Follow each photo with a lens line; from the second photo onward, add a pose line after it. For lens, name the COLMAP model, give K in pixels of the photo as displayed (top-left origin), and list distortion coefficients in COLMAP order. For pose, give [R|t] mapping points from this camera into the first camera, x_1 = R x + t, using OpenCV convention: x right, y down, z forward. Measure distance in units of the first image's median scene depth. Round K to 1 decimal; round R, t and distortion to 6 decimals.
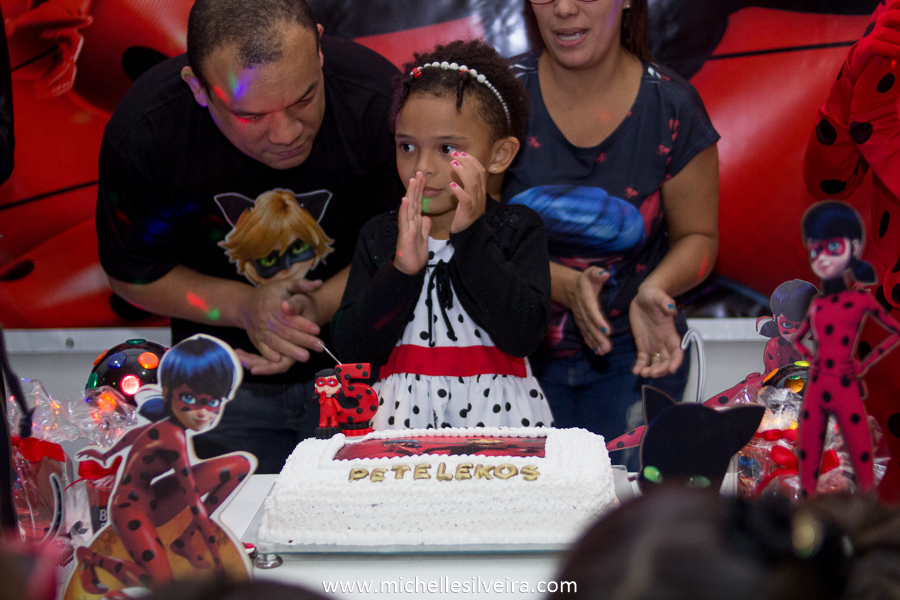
lens RADIAL K [[1448.0, 0, 450.0], [0, 1448.0, 300.0], [0, 0, 1]] dist [-0.162919, 0.168652]
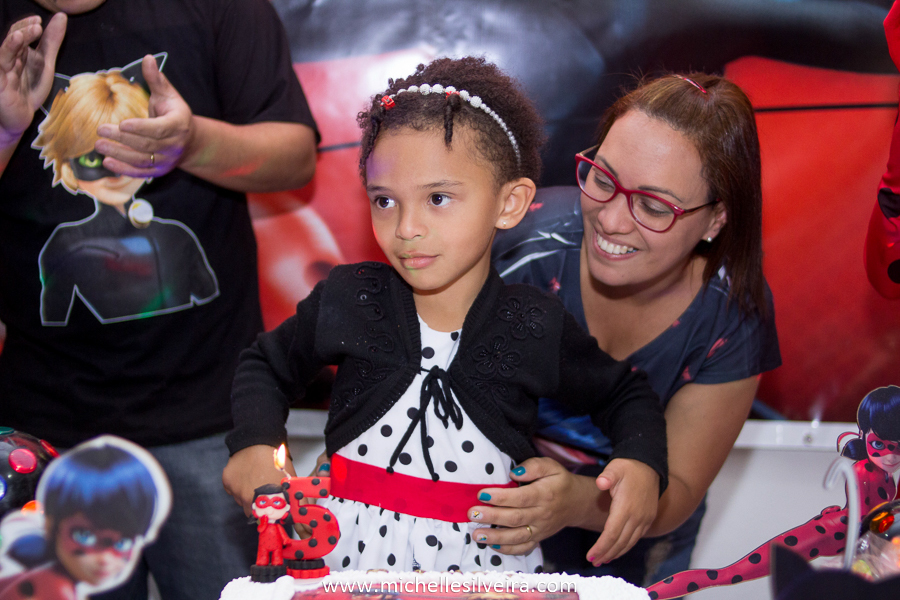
lens RADIAL K [[1448.0, 0, 450.0], [0, 1448.0, 300.0], [0, 0, 1]] dist [-0.162919, 0.168652]
pose [[0.994414, 0.049179, 0.093395, -0.076440], [-0.044251, 0.997553, -0.054125, -0.009420], [-0.095829, 0.049690, 0.994157, 0.311736]]
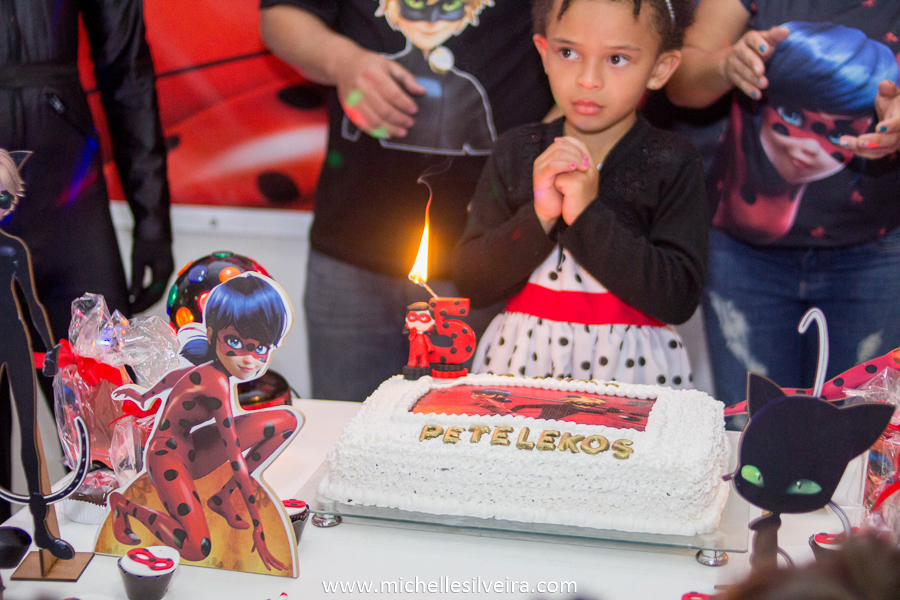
lens RADIAL K [[1448.0, 0, 450.0], [0, 1448.0, 300.0], [0, 0, 1]] dist [-0.162919, 0.168652]
pose [[0.986026, 0.076809, -0.147828, 0.074639], [-0.061976, 0.992805, 0.102460, -0.053281], [0.154634, -0.091866, 0.983691, 0.130043]]
